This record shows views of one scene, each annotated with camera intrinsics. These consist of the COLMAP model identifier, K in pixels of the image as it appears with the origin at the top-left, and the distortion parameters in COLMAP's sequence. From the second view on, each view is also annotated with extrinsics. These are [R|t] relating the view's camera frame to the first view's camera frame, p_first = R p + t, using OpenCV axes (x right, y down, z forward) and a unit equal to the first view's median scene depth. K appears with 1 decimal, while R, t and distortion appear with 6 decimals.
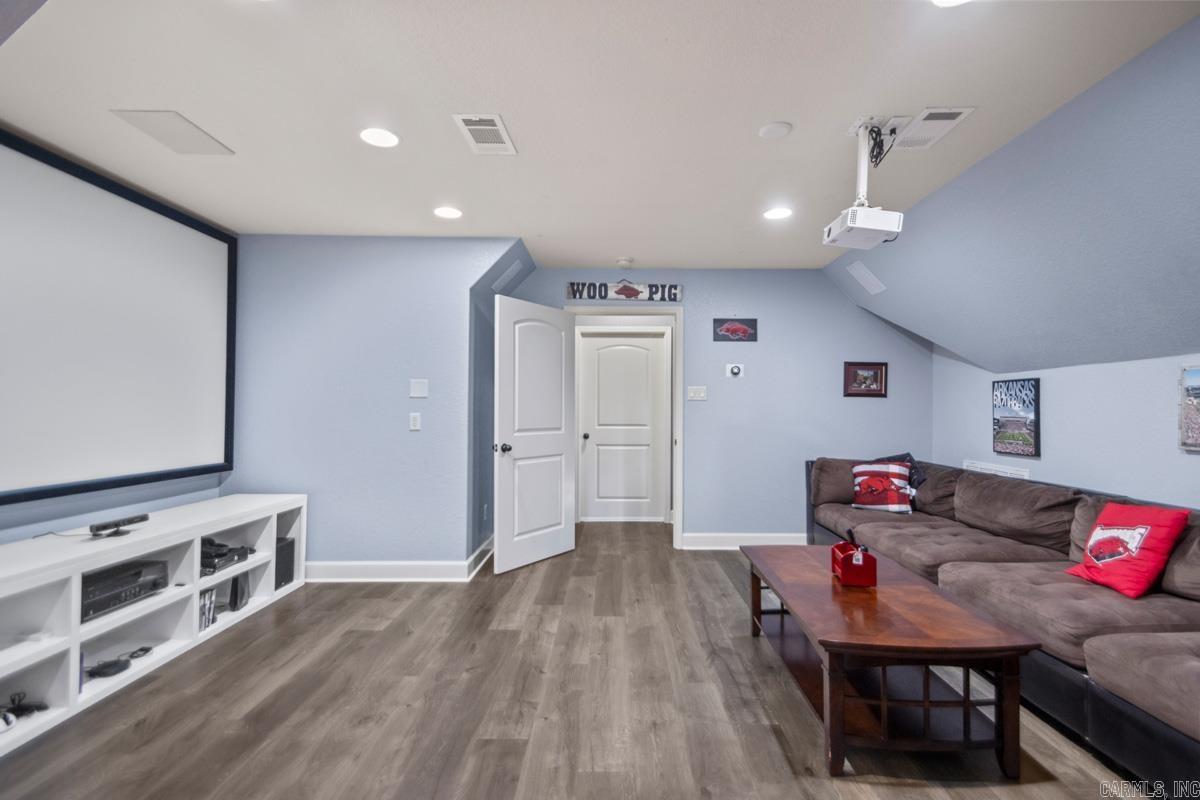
lens RADIAL K [[567.0, 0, 602.2], [0, 567.0, 402.3], [0, 0, 1]] dist [0.027377, -0.016768]
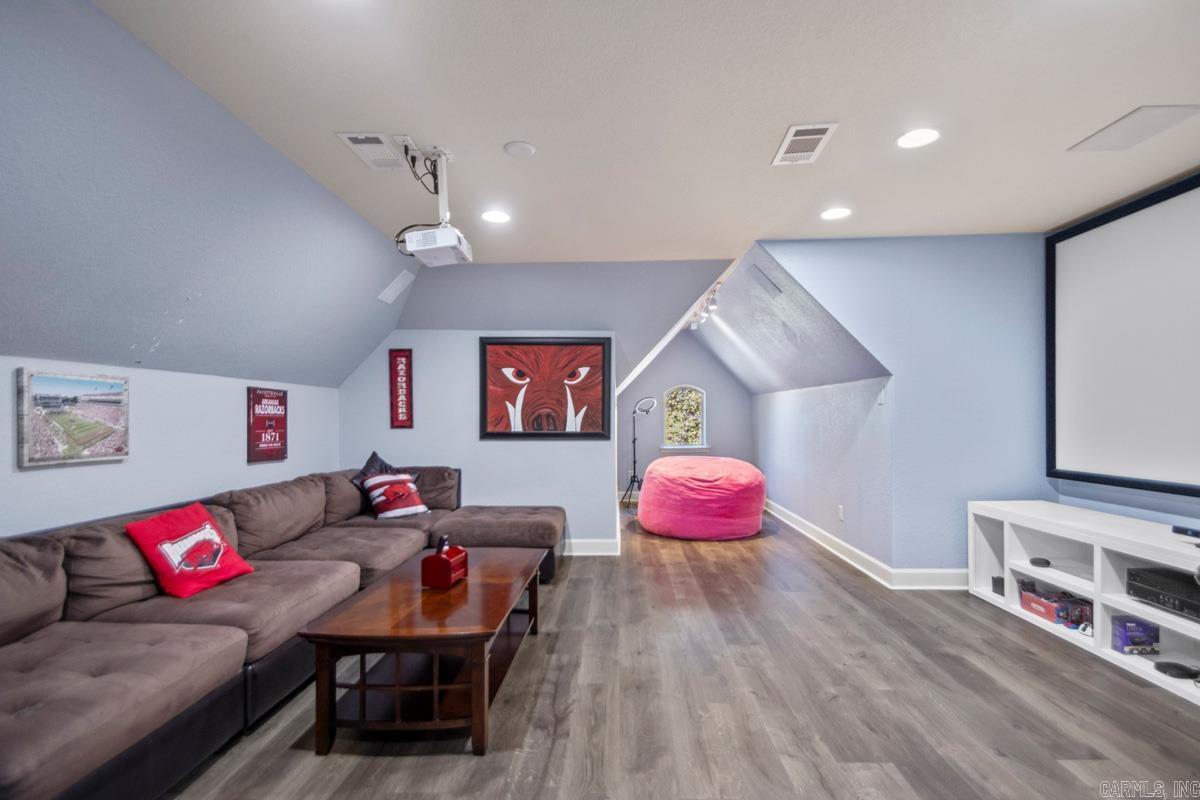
lens RADIAL K [[567.0, 0, 599.5], [0, 567.0, 408.2], [0, 0, 1]] dist [0.027377, -0.016768]
pose [[-0.999836, 0.005953, 0.017085, 0.138473], [0.005432, 0.999525, -0.030351, 0.027670], [-0.017257, -0.030254, -0.999393, 2.057377]]
